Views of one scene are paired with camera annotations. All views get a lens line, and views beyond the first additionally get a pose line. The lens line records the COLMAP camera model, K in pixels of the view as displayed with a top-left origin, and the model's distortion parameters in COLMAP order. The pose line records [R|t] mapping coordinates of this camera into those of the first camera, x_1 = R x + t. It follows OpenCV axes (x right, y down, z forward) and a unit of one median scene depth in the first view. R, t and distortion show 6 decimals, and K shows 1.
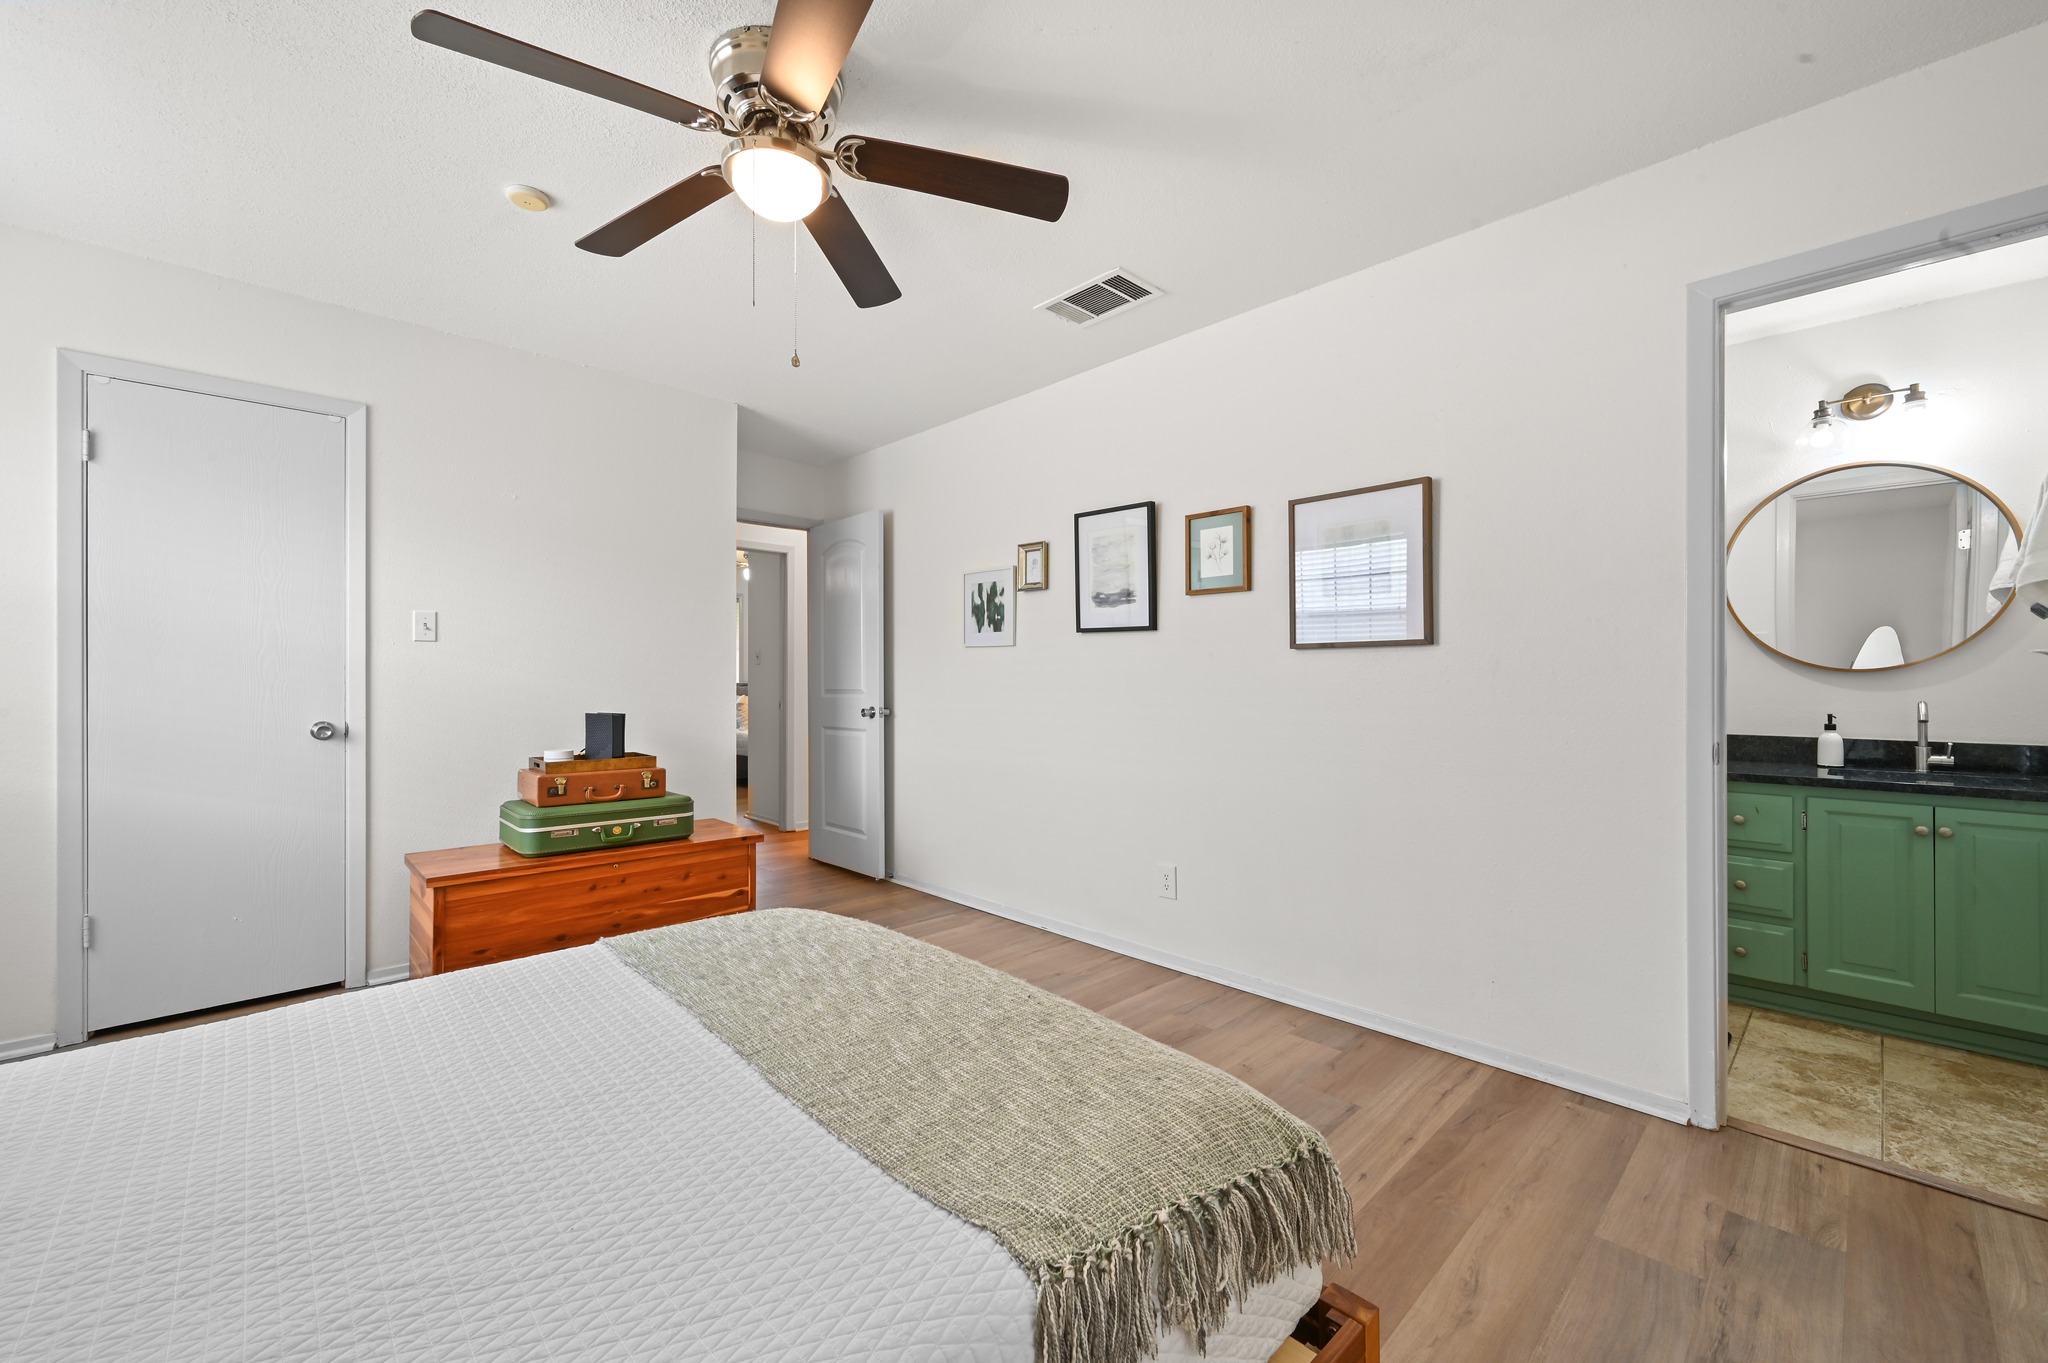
lens RADIAL K [[801.9, 0, 1038.1], [0, 801.9, 673.4], [0, 0, 1]] dist [-0.000541, 0.001158]
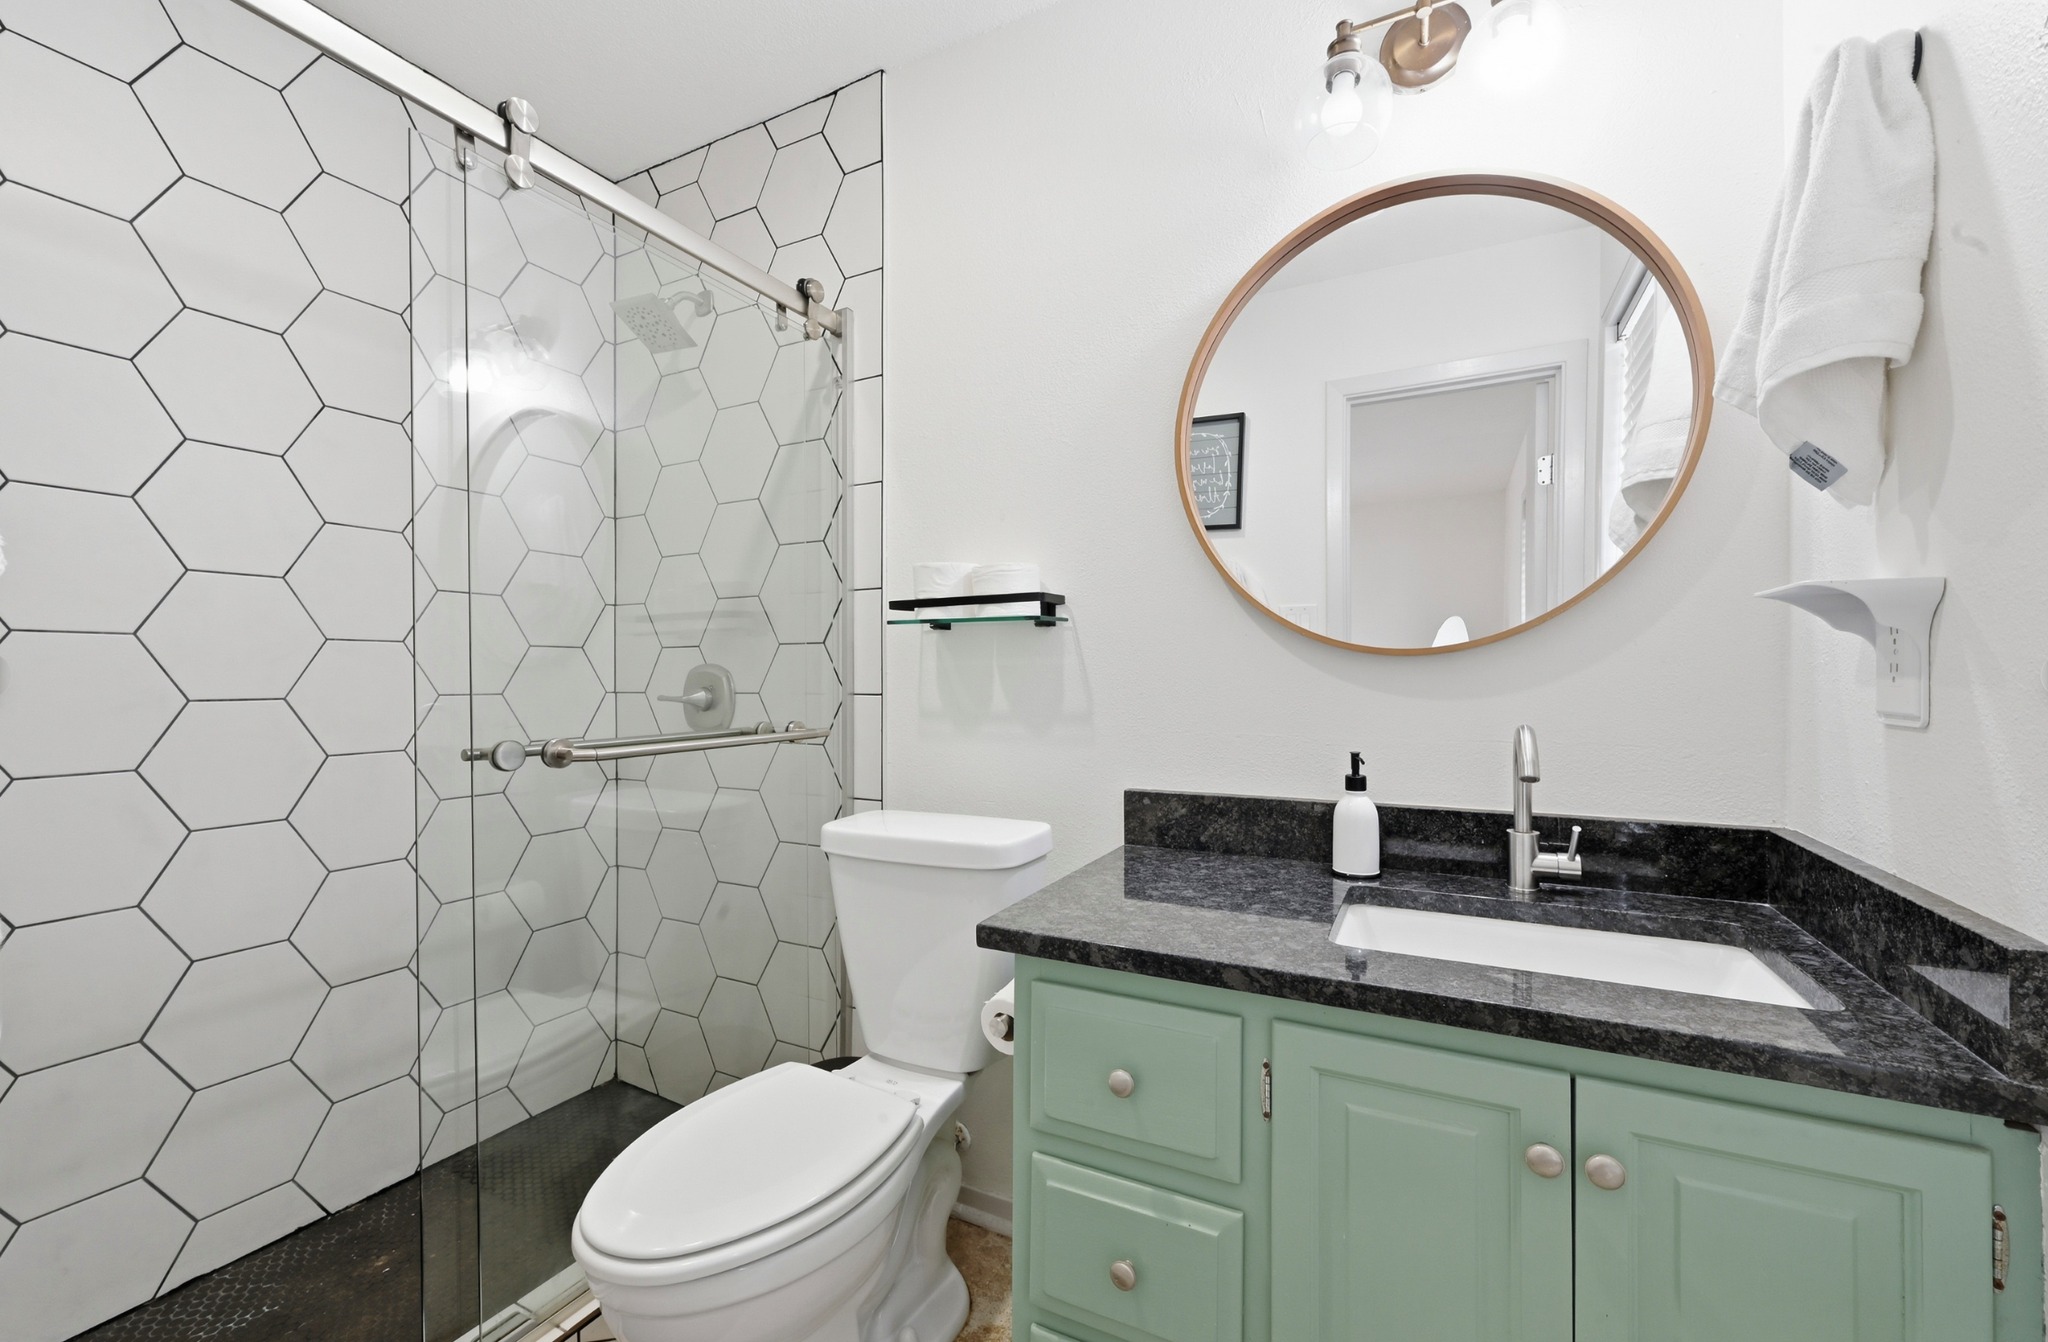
lens RADIAL K [[815.8, 0, 1014.4], [0, 815.8, 679.2], [0, 0, 1]] dist [0.002037, 0.000155]
pose [[0.950582, -0.007605, 0.310381, 0.719068], [0.003039, 0.999880, 0.015192, 0.004431], [-0.310460, -0.013499, 0.950491, 0.679902]]
